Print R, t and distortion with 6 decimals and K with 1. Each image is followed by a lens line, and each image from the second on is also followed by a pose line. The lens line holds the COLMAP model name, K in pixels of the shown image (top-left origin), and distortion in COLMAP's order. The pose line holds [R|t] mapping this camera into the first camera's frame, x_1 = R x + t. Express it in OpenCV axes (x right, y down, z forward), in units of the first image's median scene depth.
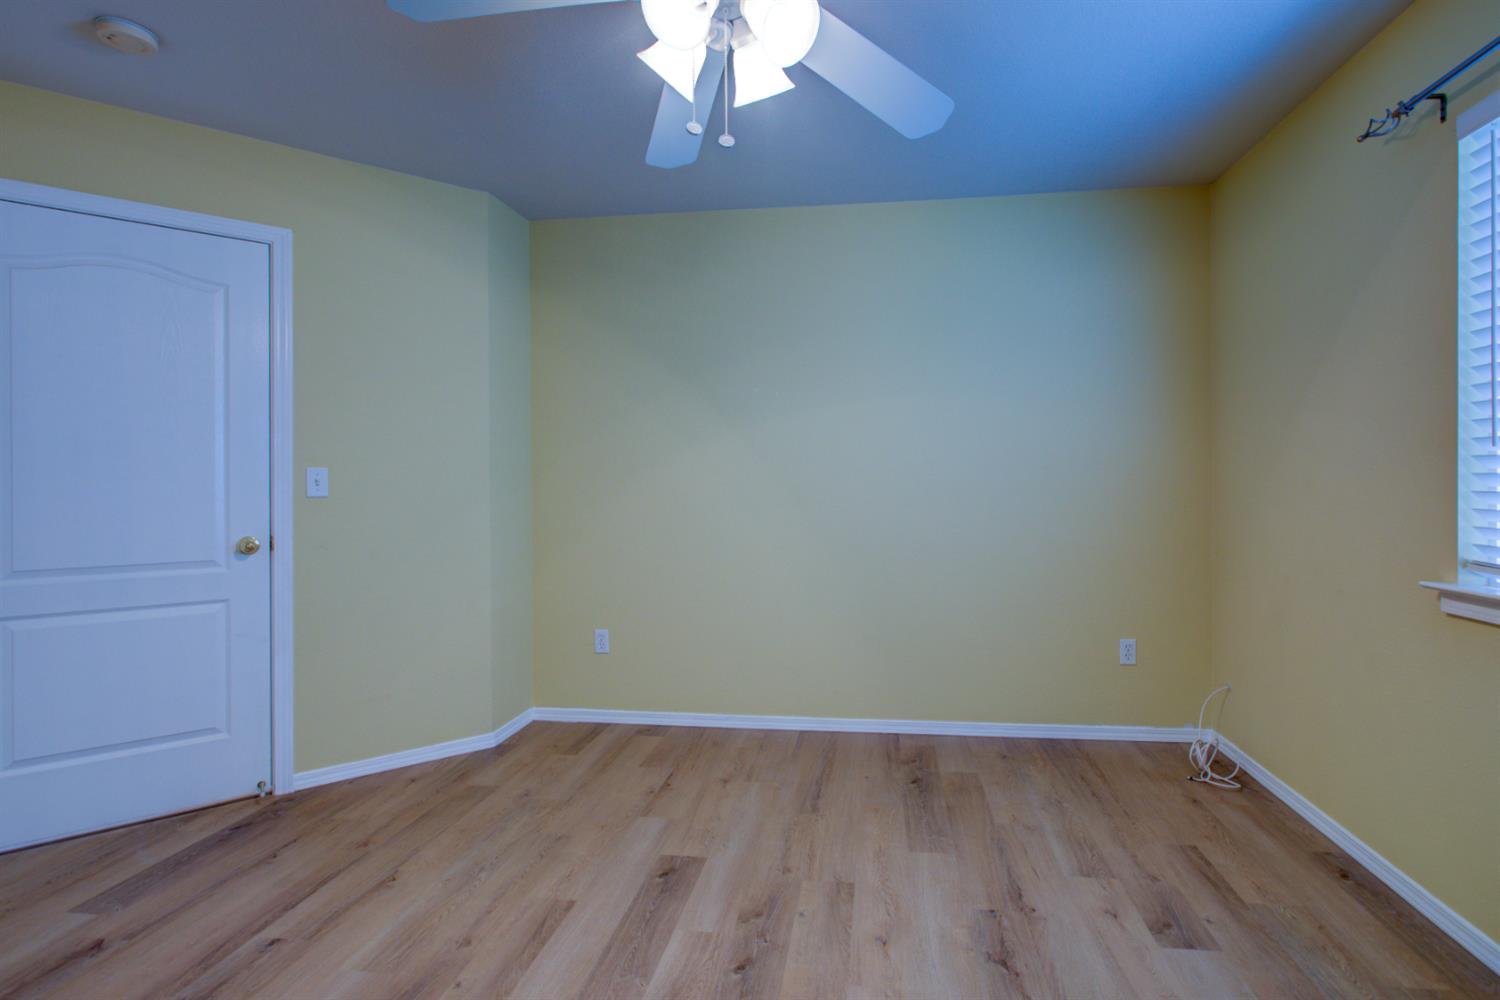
lens RADIAL K [[697.2, 0, 759.0], [0, 697.2, 488.0], [0, 0, 1]] dist [0.003094, 0.000696]
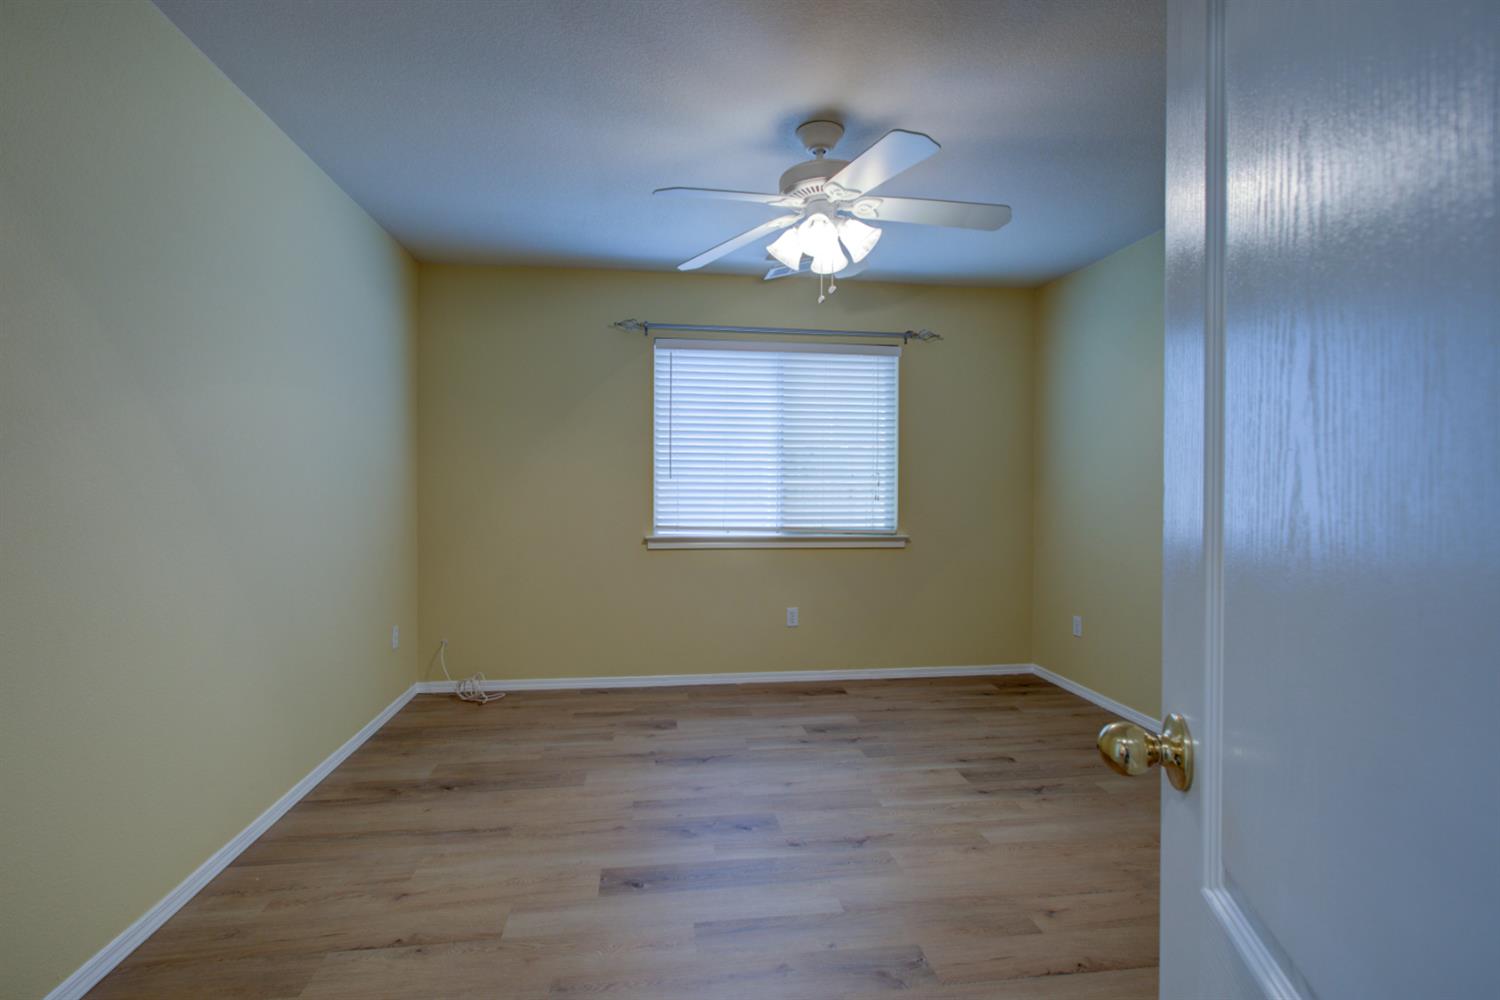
lens RADIAL K [[685.8, 0, 757.9], [0, 685.8, 501.0], [0, 0, 1]] dist [-0.015419, 0.008001]
pose [[-0.281889, -0.008623, 0.959408, -0.955156], [0.008038, 0.999903, 0.011348, -0.005837], [-0.959413, 0.010911, -0.281792, 0.940689]]
